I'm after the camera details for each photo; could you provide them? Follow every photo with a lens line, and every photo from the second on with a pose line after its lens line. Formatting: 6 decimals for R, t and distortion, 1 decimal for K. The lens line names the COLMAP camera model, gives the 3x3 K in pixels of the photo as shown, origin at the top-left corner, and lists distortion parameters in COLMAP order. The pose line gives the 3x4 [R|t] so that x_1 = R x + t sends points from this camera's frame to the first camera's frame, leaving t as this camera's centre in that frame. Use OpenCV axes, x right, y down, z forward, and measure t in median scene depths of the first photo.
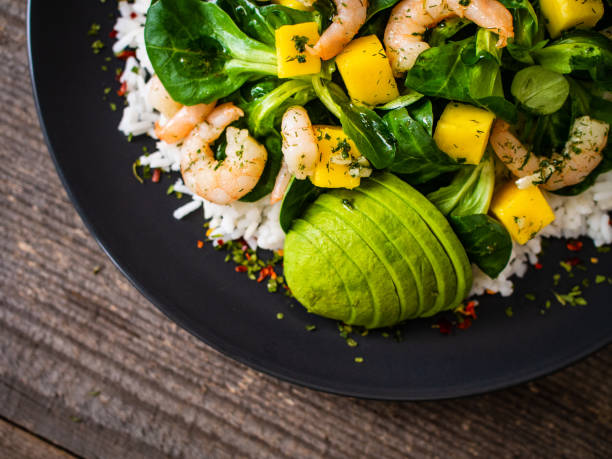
lens RADIAL K [[891.3, 0, 306.0], [0, 891.3, 229.5], [0, 0, 1]] dist [-0.137188, 0.082089]
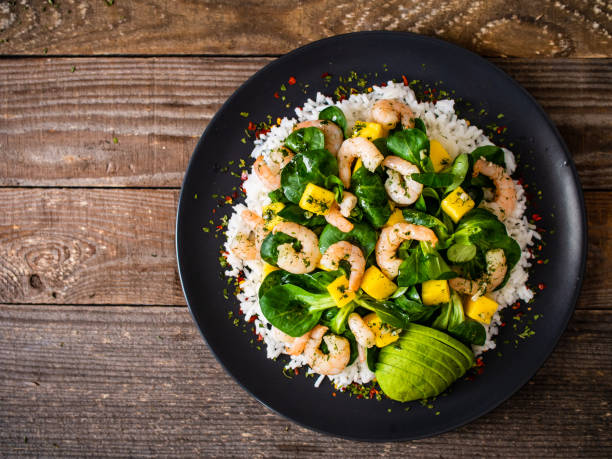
lens RADIAL K [[891.3, 0, 306.0], [0, 891.3, 229.5], [0, 0, 1]] dist [-0.137188, 0.082089]
pose [[0.898024, -0.439174, -0.026051, 0.030079], [0.439075, 0.898398, -0.009706, -0.321402], [0.027667, -0.002722, 0.999614, -0.918199]]
